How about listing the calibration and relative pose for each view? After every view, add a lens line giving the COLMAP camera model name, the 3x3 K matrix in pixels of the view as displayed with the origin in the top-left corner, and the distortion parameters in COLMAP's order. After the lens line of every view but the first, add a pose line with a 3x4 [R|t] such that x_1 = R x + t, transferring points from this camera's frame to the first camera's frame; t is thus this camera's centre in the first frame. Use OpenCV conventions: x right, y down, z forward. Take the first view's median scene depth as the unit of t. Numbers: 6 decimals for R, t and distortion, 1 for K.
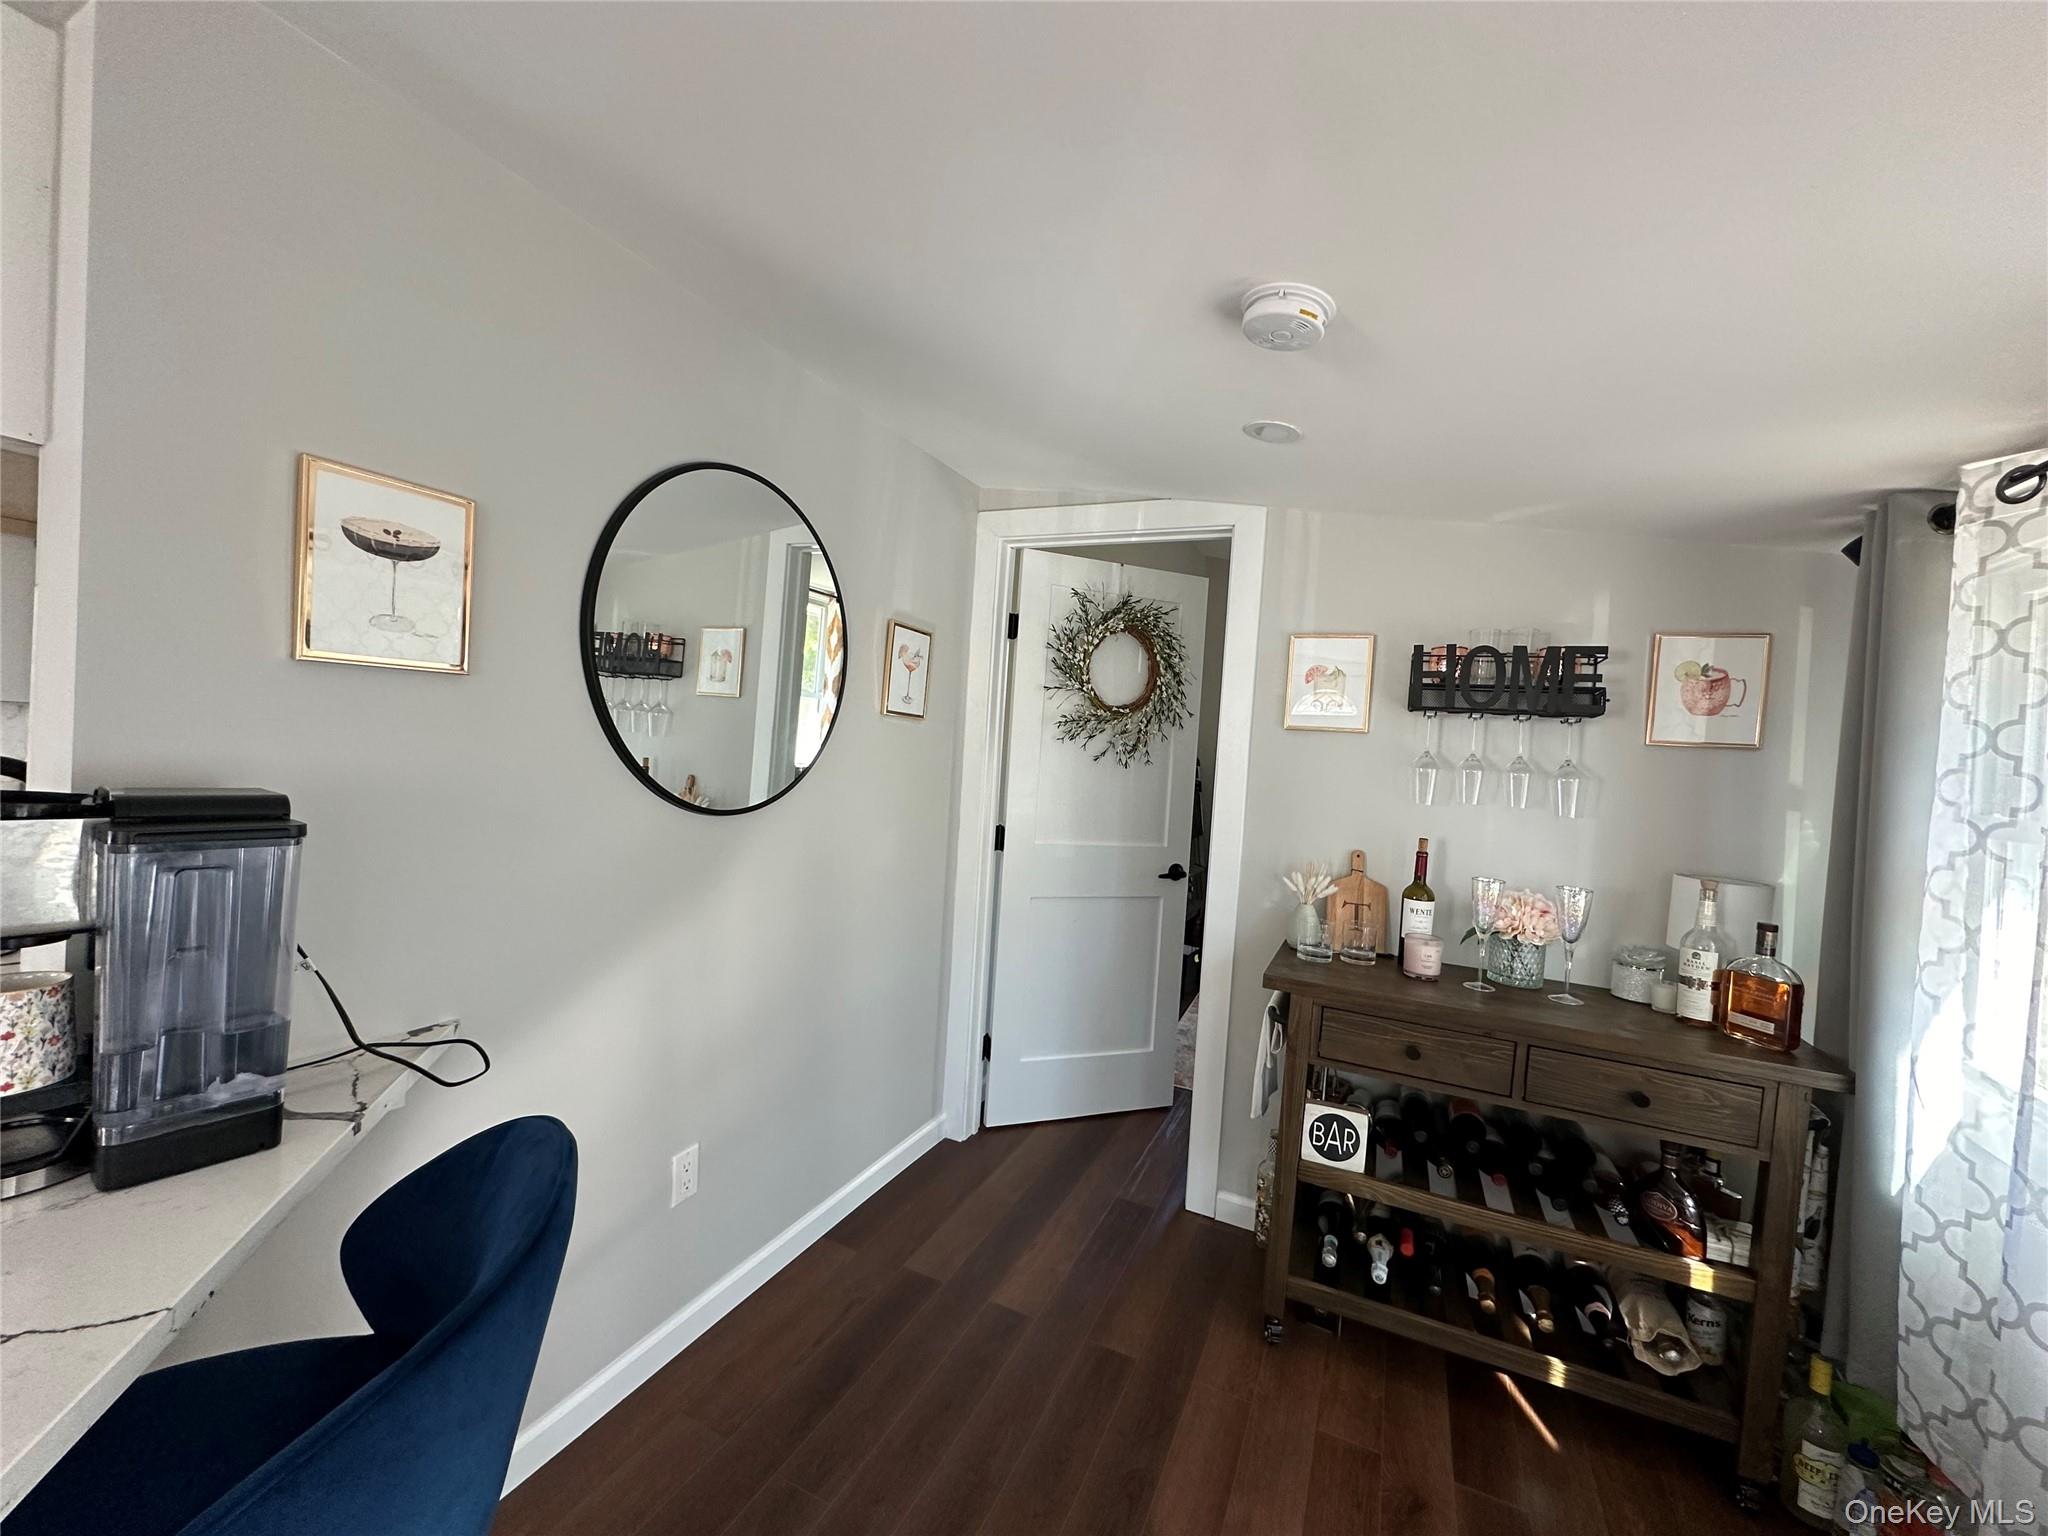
lens RADIAL K [[817.4, 0, 1024.6], [0, 817.4, 768.9], [0, 0, 1]] dist [-0.002510, 0.000863]
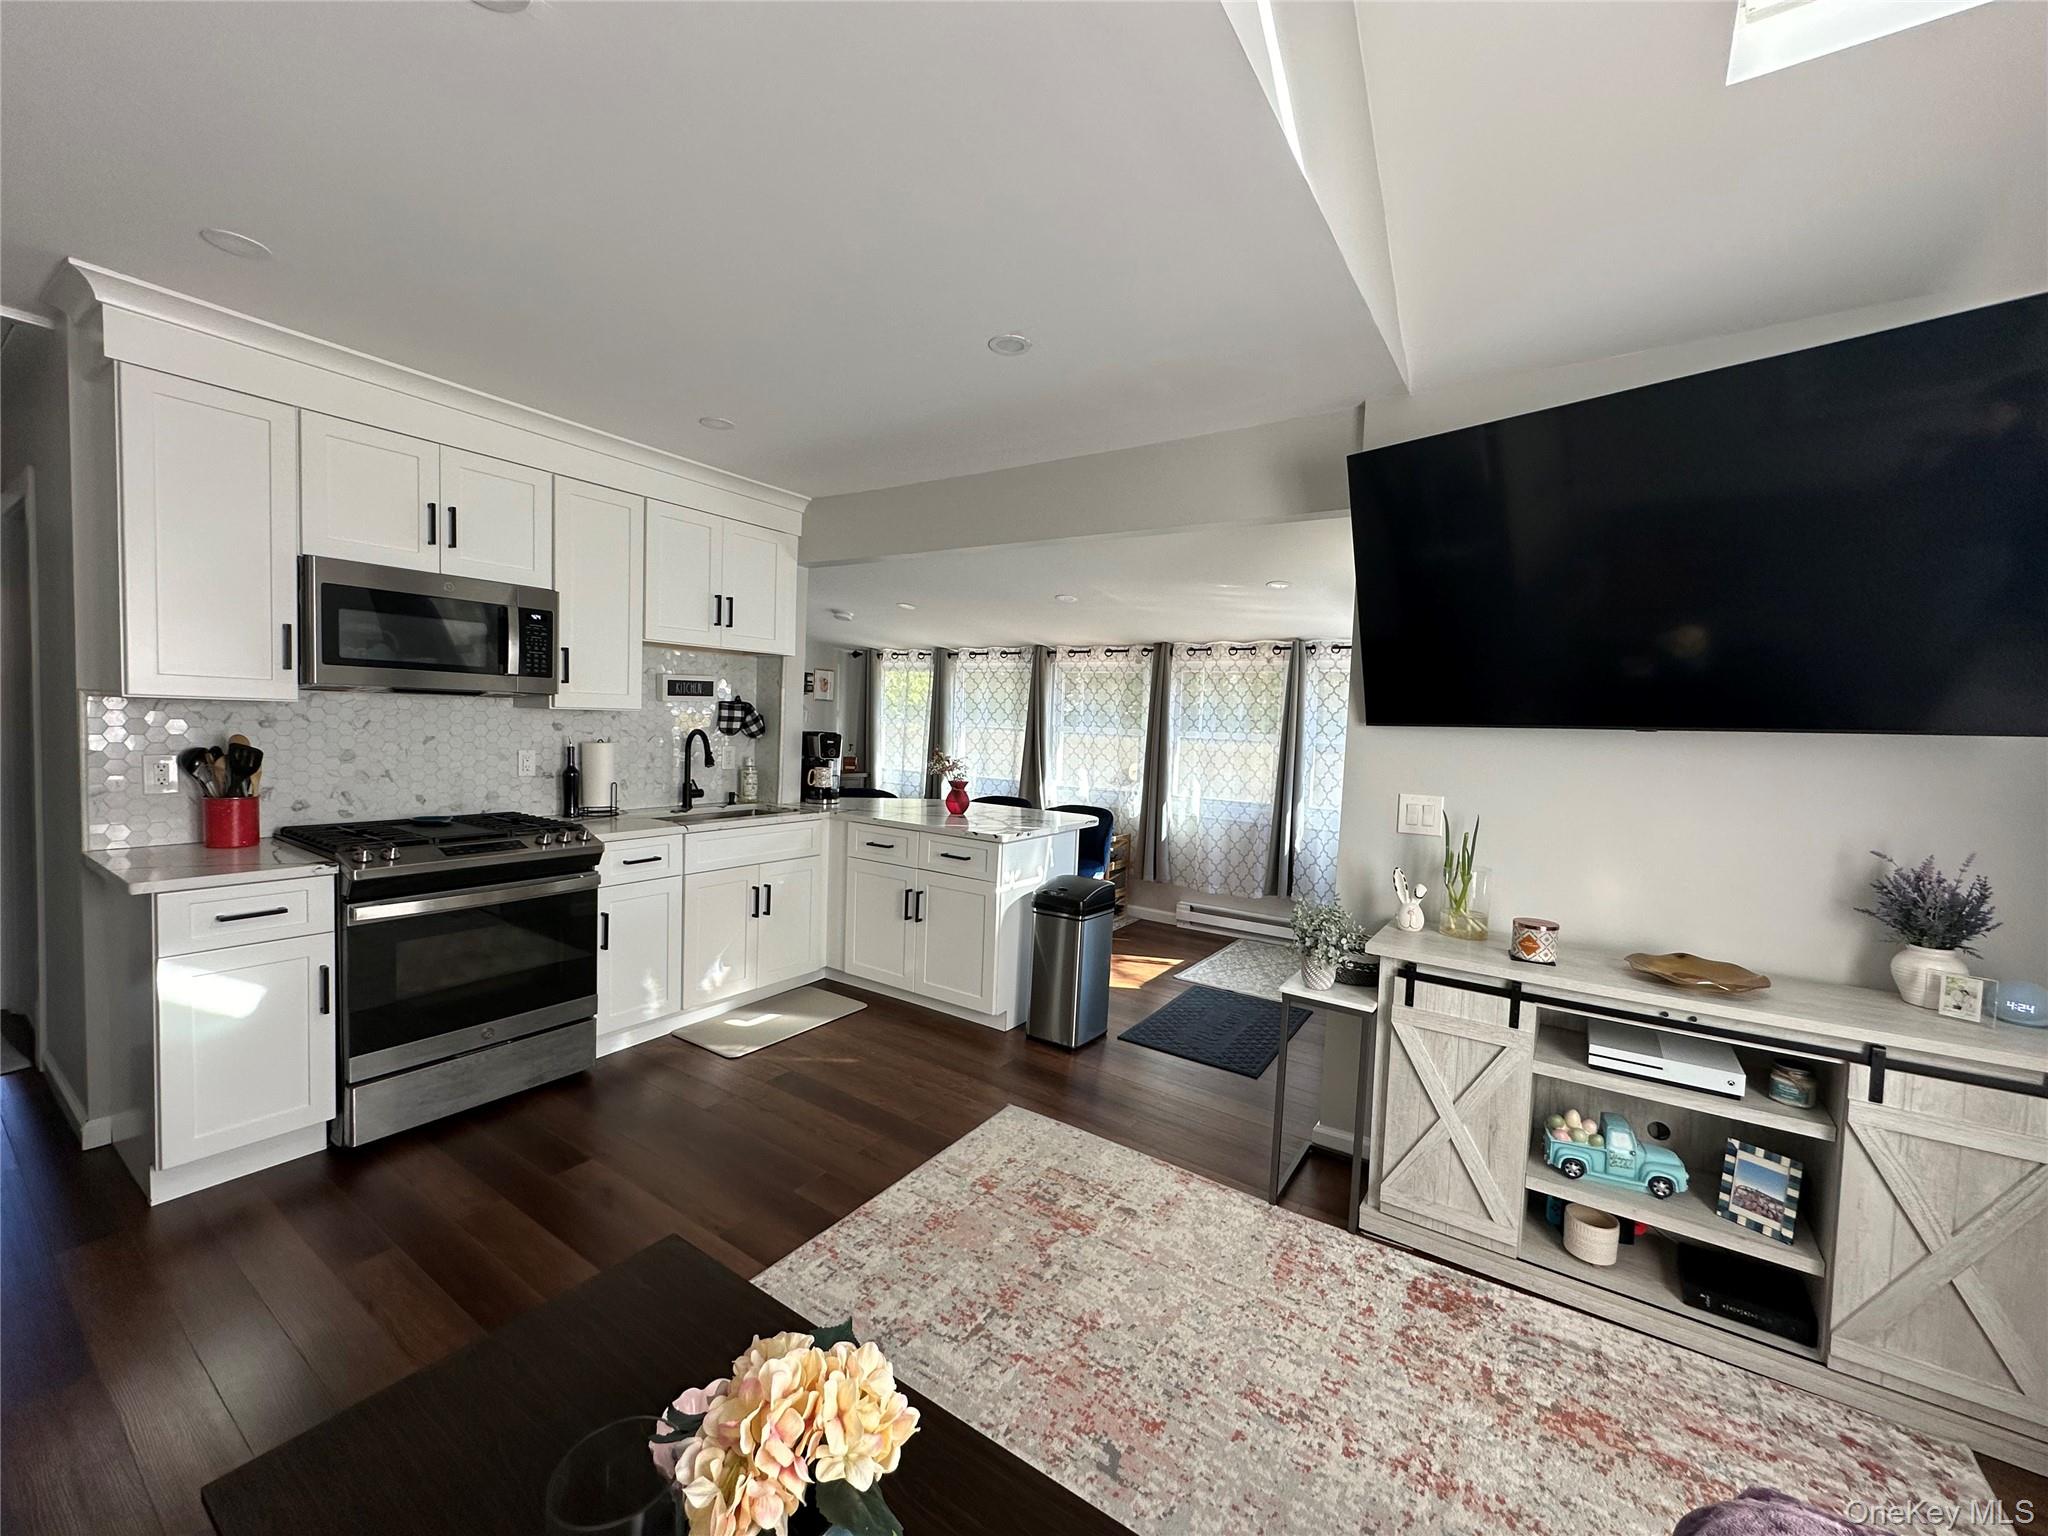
lens RADIAL K [[817.4, 0, 1021.3], [0, 817.4, 767.5], [0, 0, 1]] dist [-0.002510, 0.000863]
pose [[0.173770, -0.108906, 0.978746, -2.618178], [-0.010042, 0.993619, 0.112344, -0.150151], [-0.984735, -0.029351, 0.171568, -0.506423]]
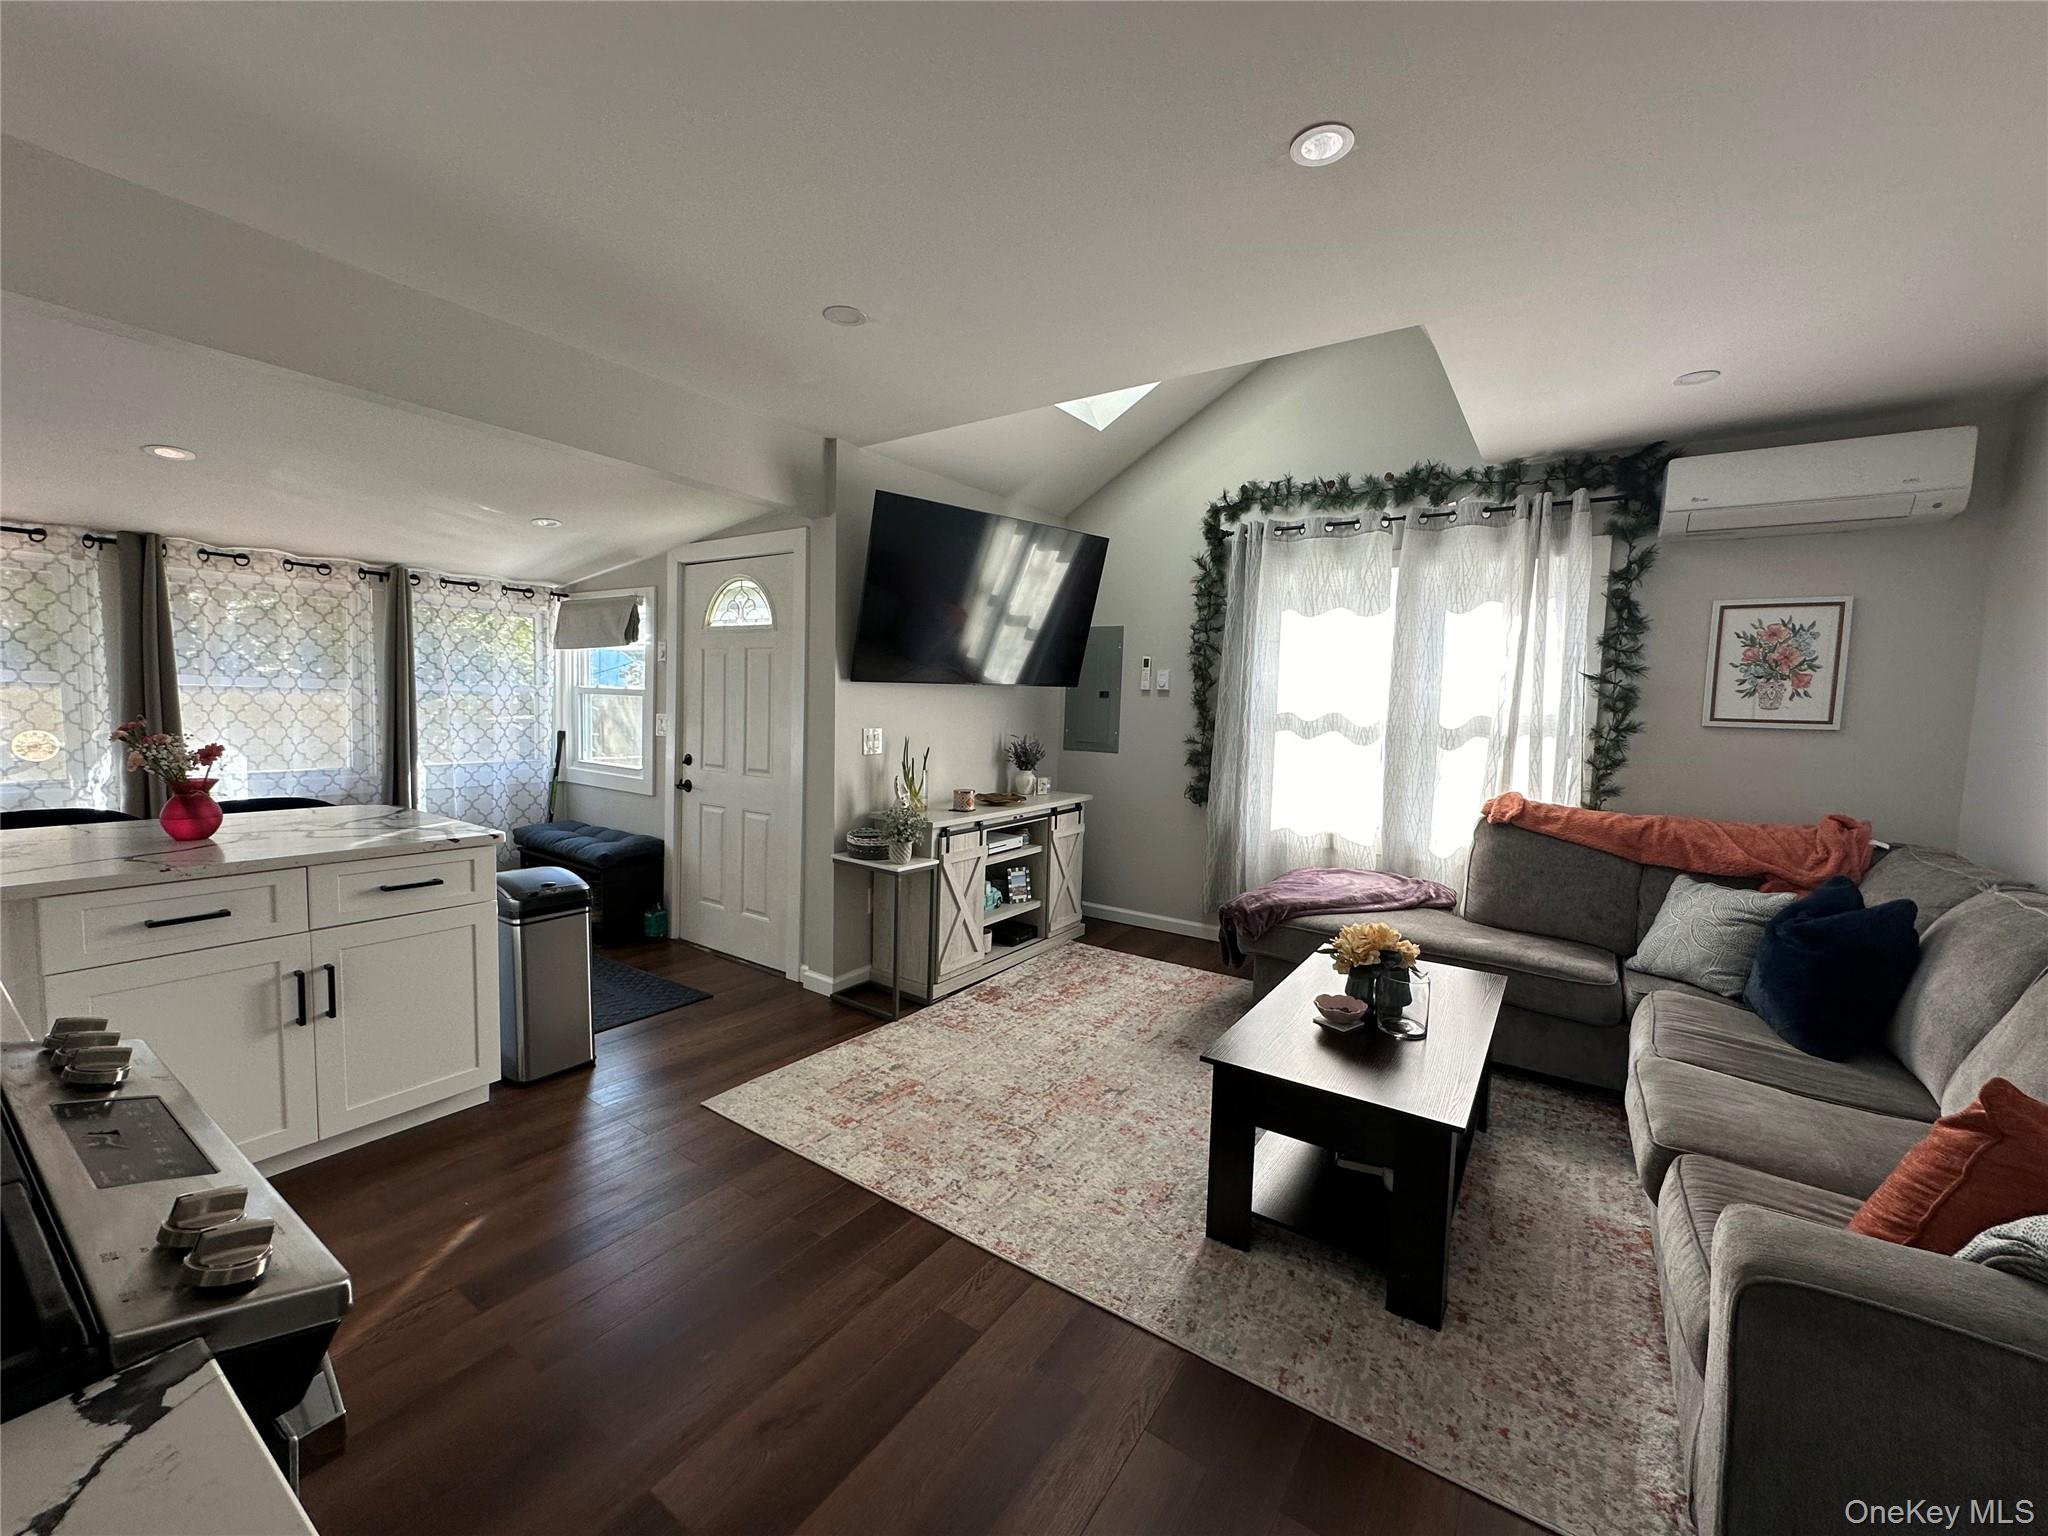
lens RADIAL K [[817.4, 0, 1021.6], [0, 817.4, 765.5], [0, 0, 1]] dist [-0.002510, 0.000863]
pose [[-0.981087, -0.100326, 0.165537, -1.922671], [-0.083145, 0.990705, 0.107657, -0.118473], [-0.174799, 0.091858, -0.980310, 0.935940]]
